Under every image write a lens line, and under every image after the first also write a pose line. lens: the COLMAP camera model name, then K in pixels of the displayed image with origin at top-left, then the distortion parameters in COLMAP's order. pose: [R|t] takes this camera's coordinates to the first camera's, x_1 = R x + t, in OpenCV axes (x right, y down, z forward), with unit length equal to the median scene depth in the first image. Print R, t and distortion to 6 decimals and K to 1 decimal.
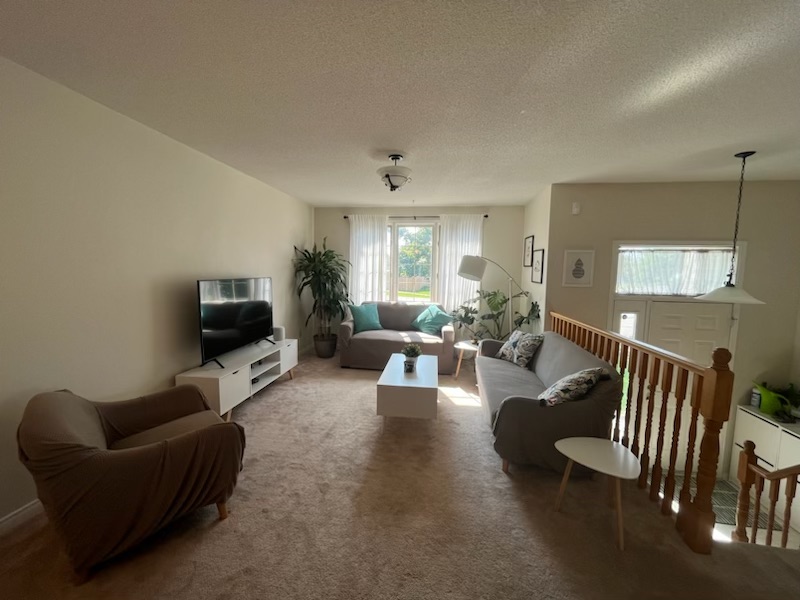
lens RADIAL K [[326.7, 0, 401.7], [0, 326.7, 302.9], [0, 0, 1]] dist [-0.000244, -0.000214]
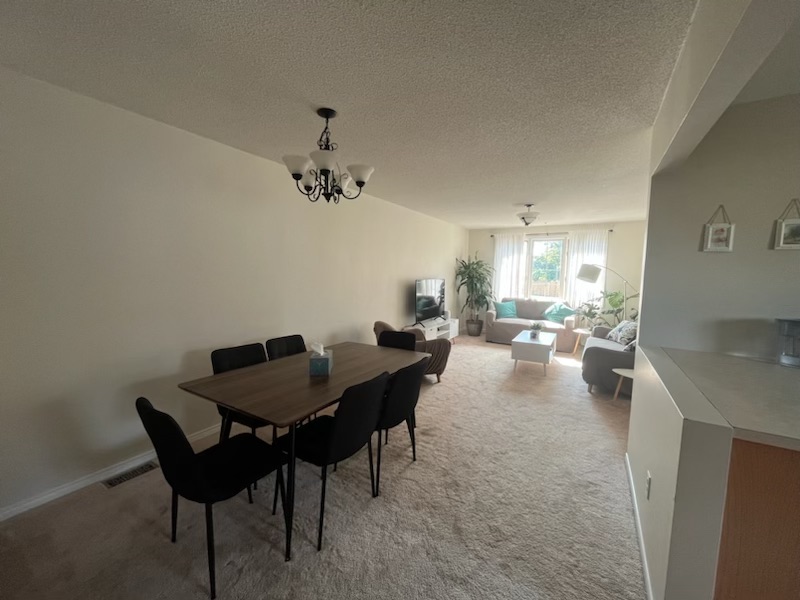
lens RADIAL K [[326.7, 0, 399.2], [0, 326.7, 301.0], [0, 0, 1]] dist [-0.000244, -0.000214]
pose [[0.914459, 0.032521, -0.403370, 0.037284], [-0.040458, 0.999119, -0.011167, 0.044740], [0.402652, 0.026532, 0.914969, -0.441392]]
